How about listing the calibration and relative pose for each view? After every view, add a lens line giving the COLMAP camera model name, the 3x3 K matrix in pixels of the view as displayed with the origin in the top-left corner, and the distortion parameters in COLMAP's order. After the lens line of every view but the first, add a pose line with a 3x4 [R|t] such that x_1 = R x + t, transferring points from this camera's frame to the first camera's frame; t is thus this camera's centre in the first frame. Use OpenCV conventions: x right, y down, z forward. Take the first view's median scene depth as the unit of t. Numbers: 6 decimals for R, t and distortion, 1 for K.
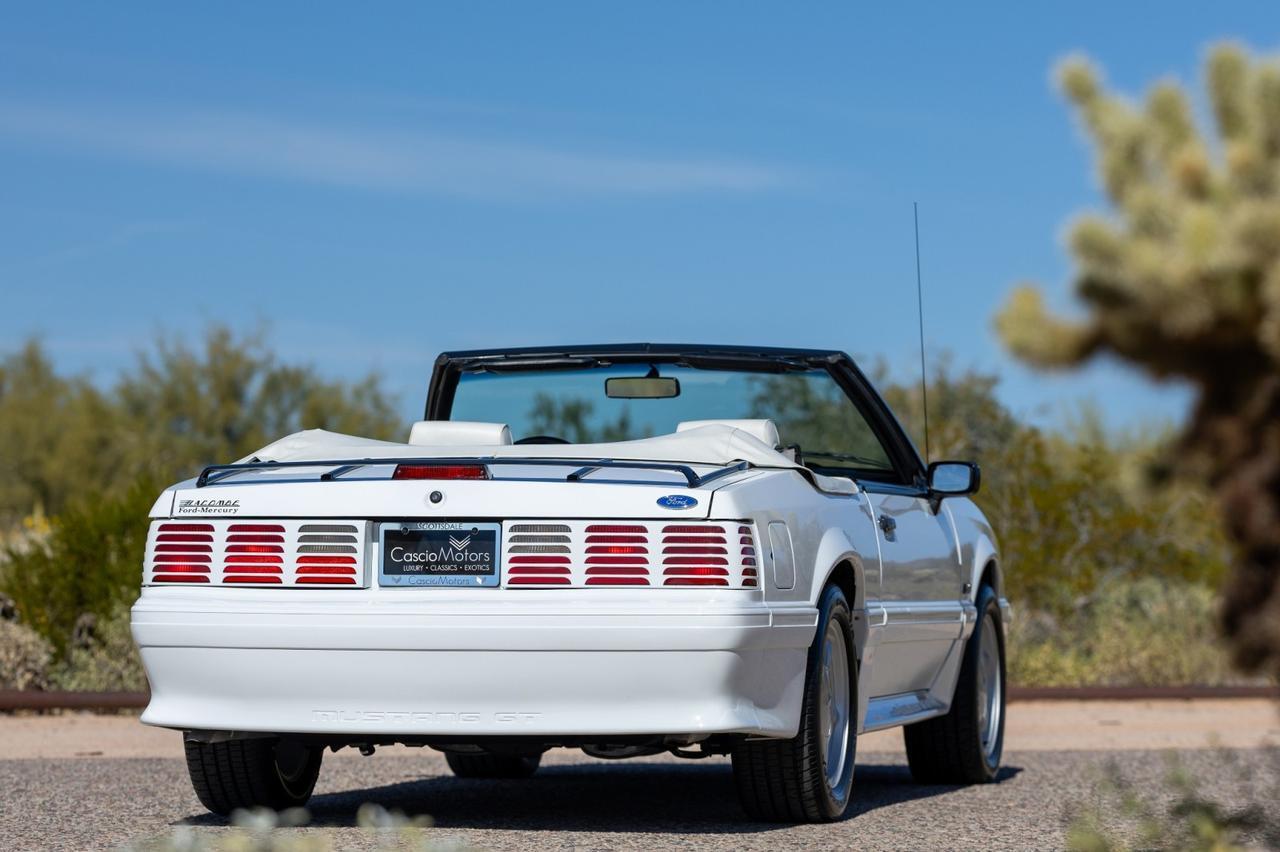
lens RADIAL K [[4514.6, 0, 640.0], [0, 4514.6, 426.0], [0, 0, 1]] dist [0.012097, 1.658404]
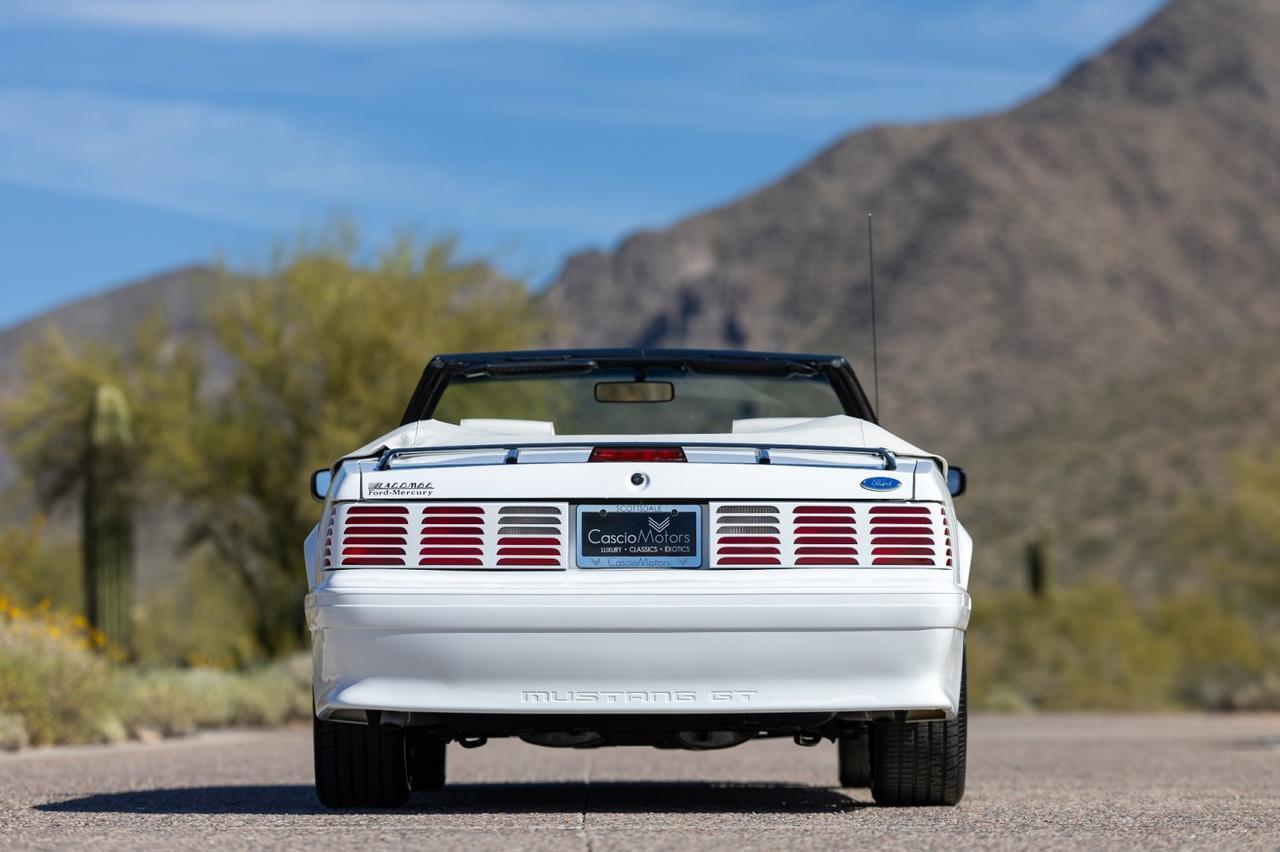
lens RADIAL K [[4514.6, 0, 640.0], [0, 4514.6, 426.0], [0, 0, 1]] dist [0.012097, 1.658404]
pose [[0.975981, 0.007046, 0.217743, -0.263162], [-0.002020, 0.999727, -0.023299, 0.027334], [-0.217847, 0.022299, 0.975728, 0.018652]]
